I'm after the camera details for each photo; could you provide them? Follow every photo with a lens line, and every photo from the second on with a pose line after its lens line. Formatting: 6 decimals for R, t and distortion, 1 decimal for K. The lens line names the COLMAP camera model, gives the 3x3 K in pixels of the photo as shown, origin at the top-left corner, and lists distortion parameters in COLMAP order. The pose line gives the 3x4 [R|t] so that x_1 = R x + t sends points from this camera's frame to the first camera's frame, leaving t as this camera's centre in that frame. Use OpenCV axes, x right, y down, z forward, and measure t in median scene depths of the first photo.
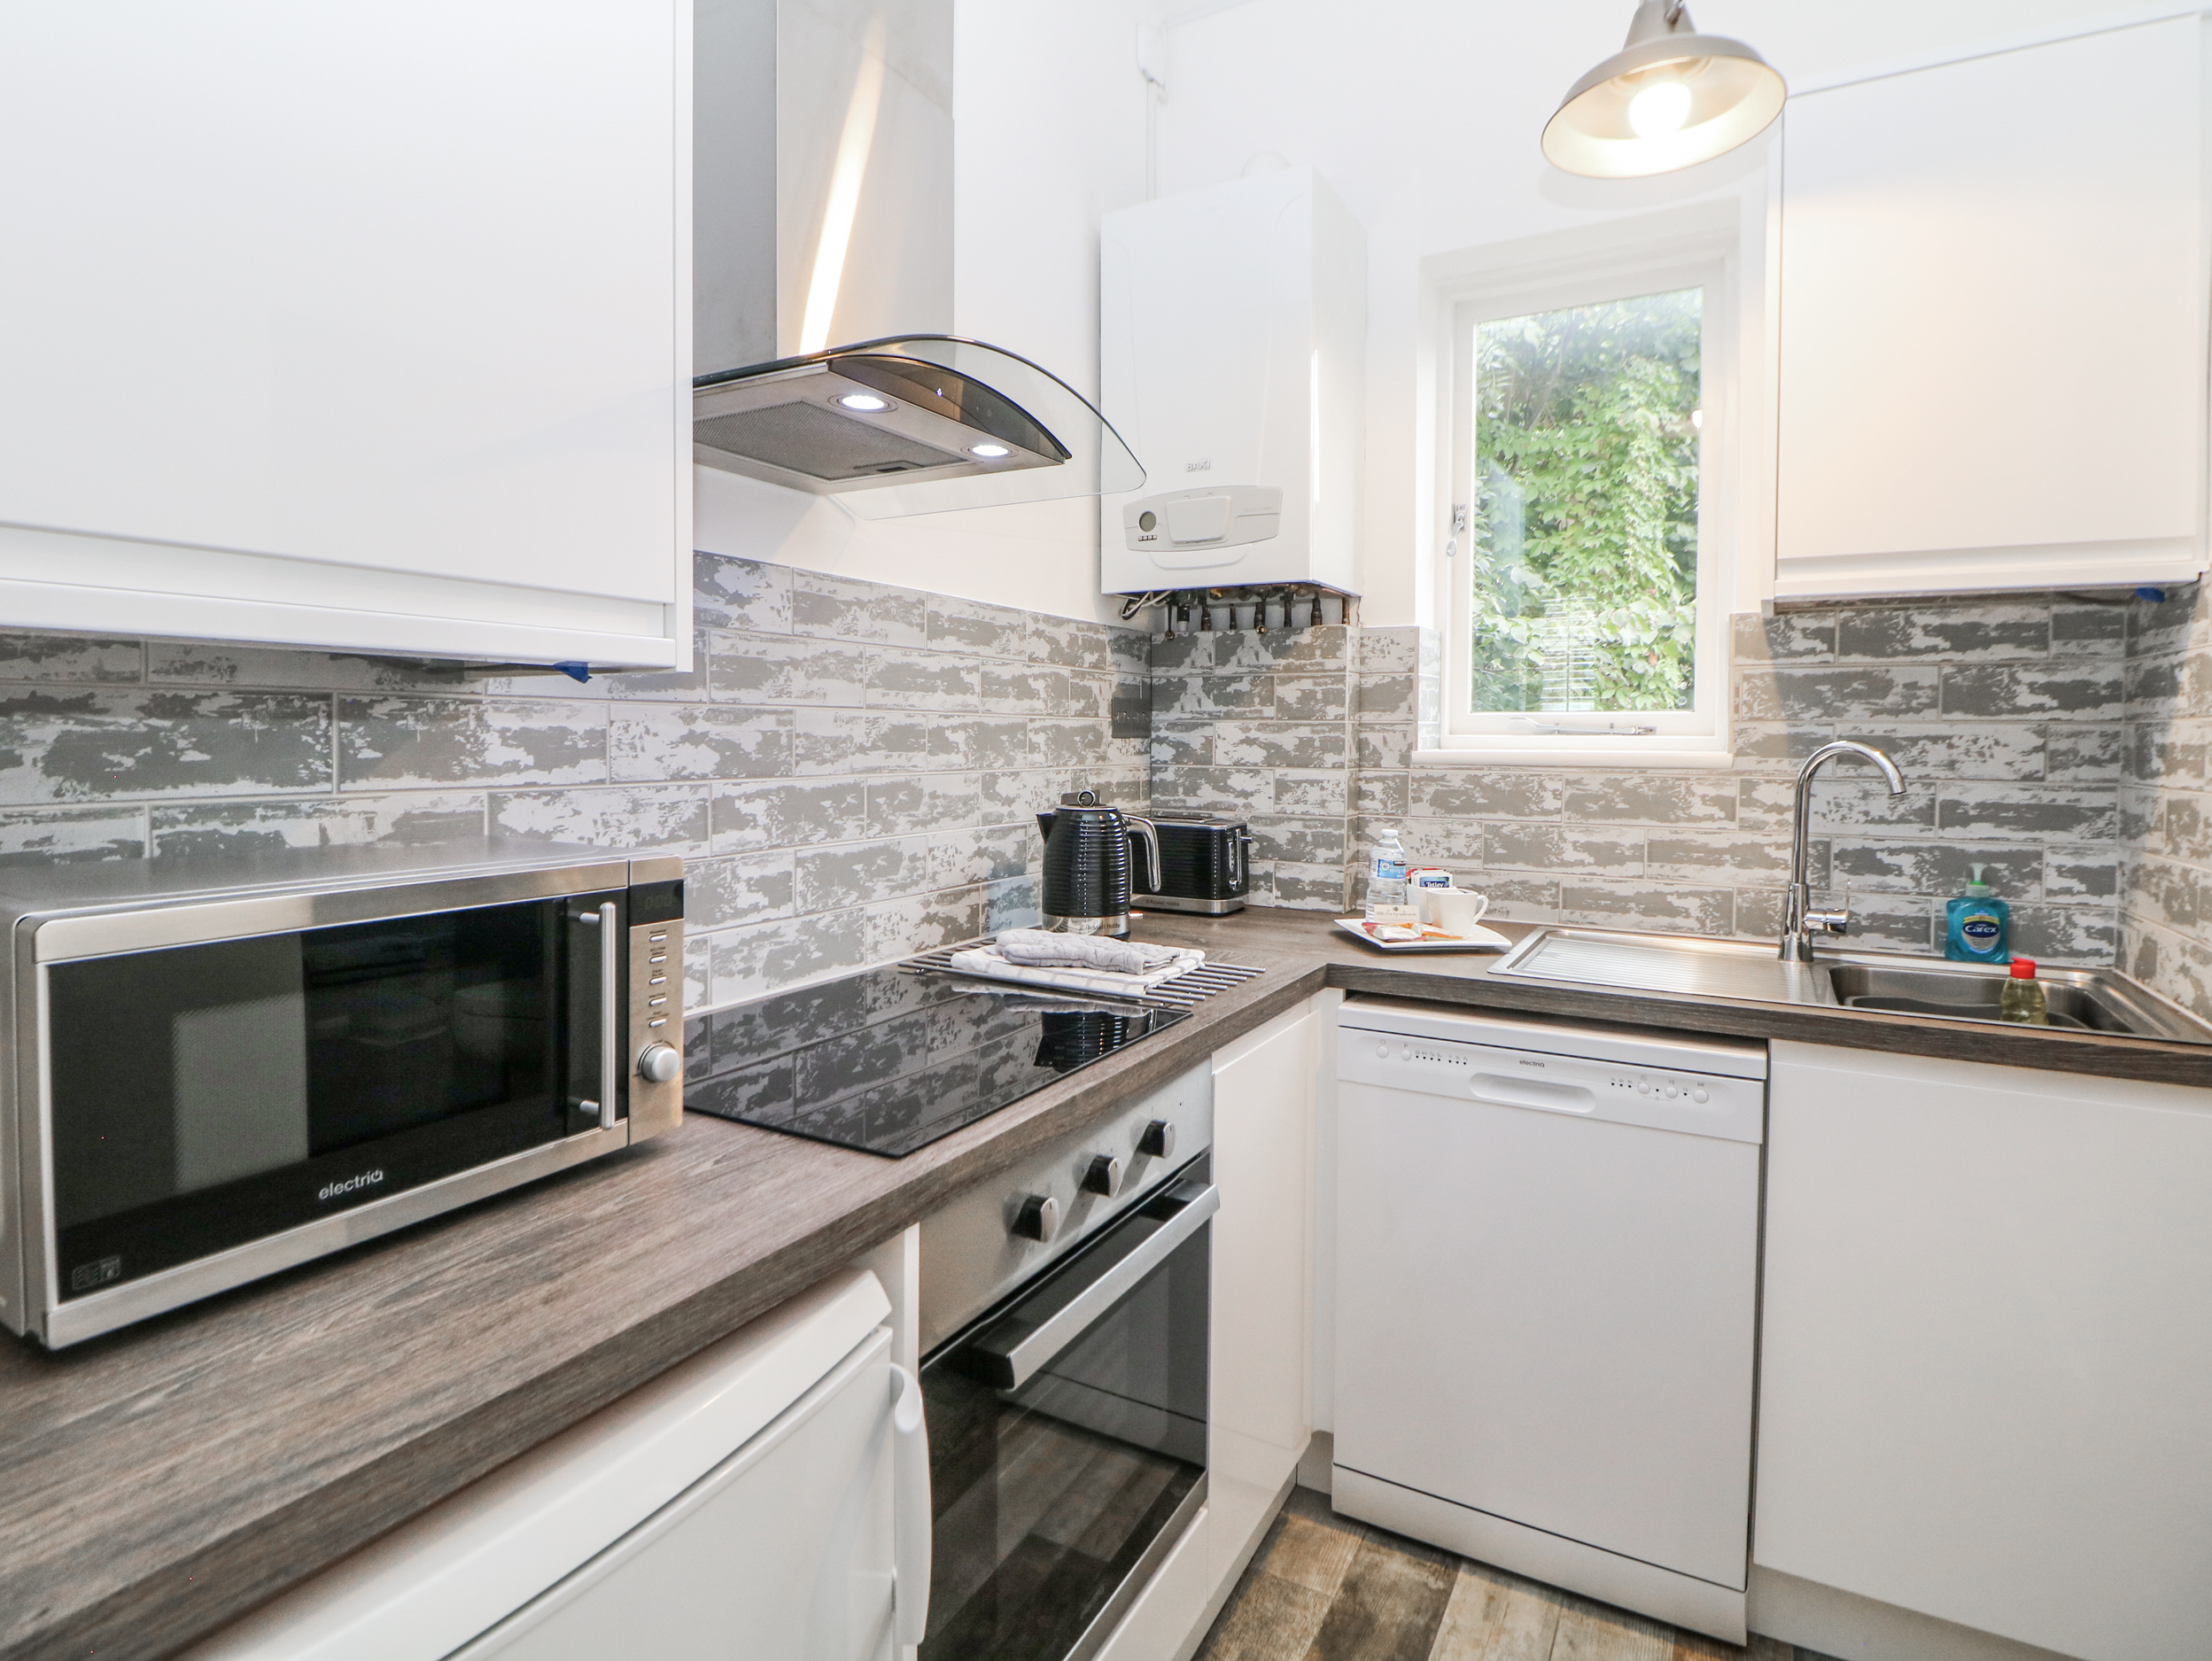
lens RADIAL K [[1145.5, 0, 1111.5], [0, 1145.5, 787.9], [0, 0, 1]] dist [0.002099, -0.015336]
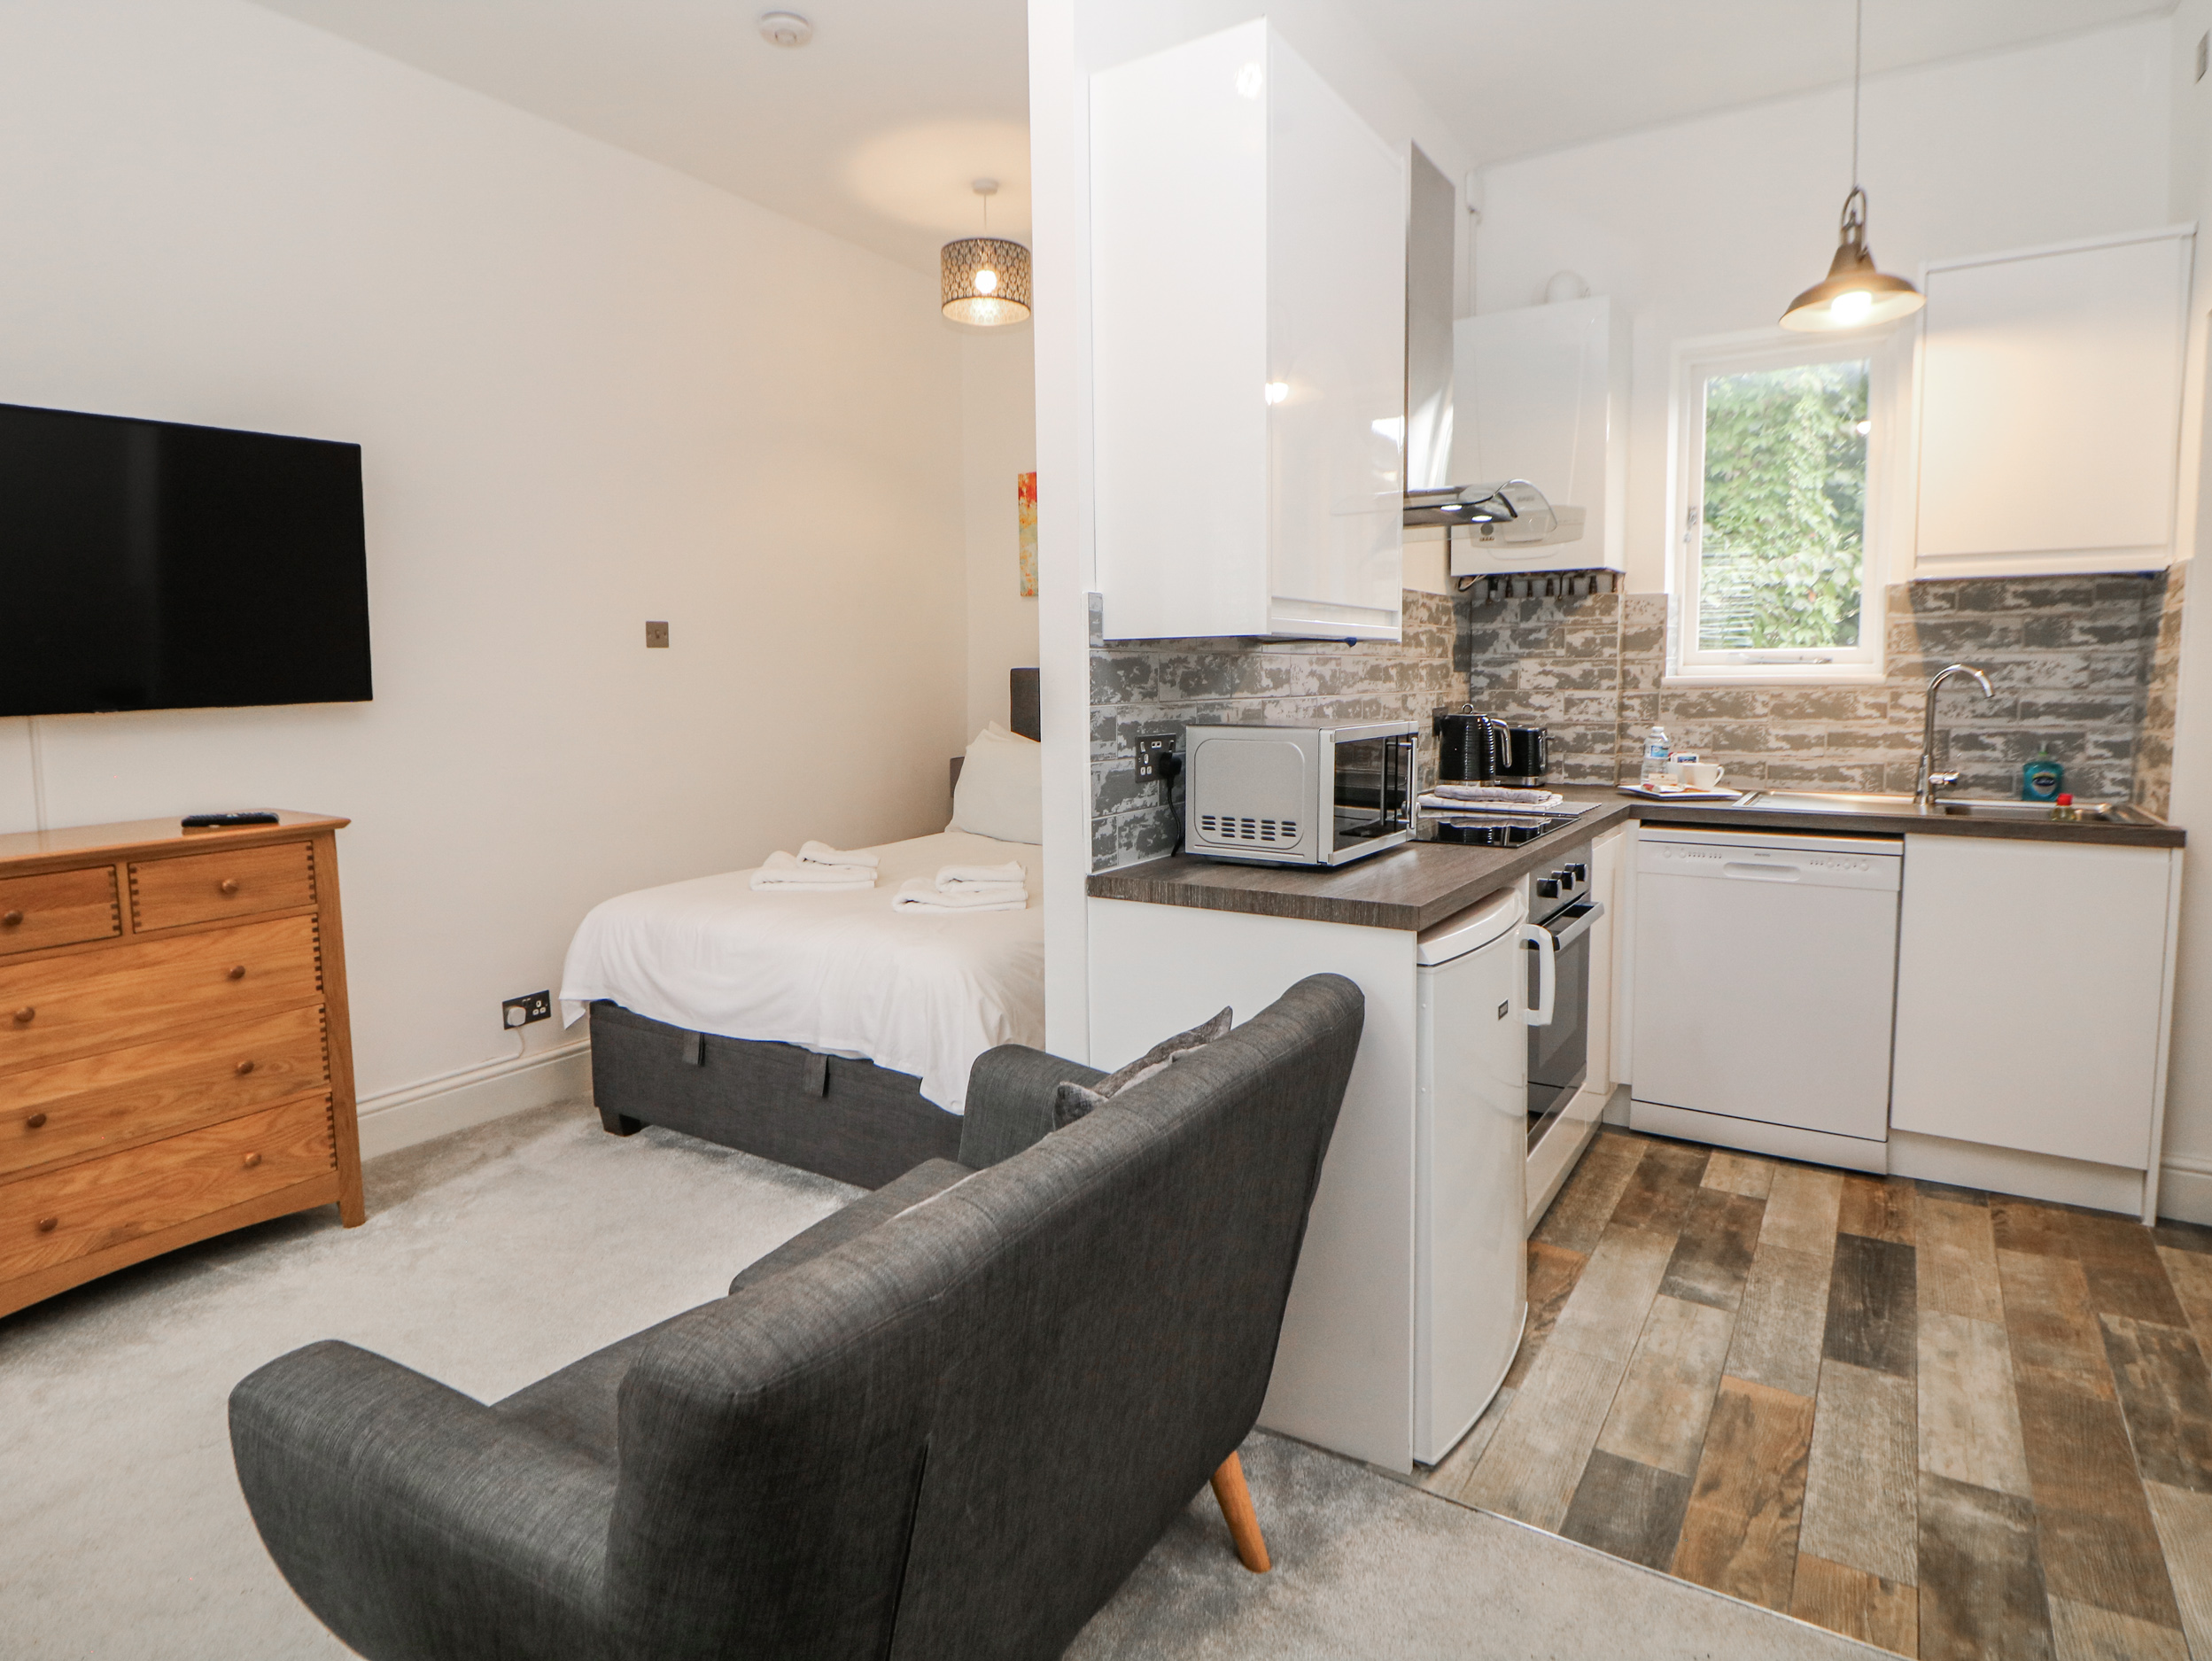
lens RADIAL K [[1210.6, 0, 1105.7], [0, 1210.6, 796.4], [0, 0, 1]] dist [0.001301, -0.013663]
pose [[0.997275, -0.008670, -0.073265, -0.374707], [0.012546, 0.998536, 0.052624, 0.033221], [0.072701, -0.053400, 0.995923, -0.682891]]
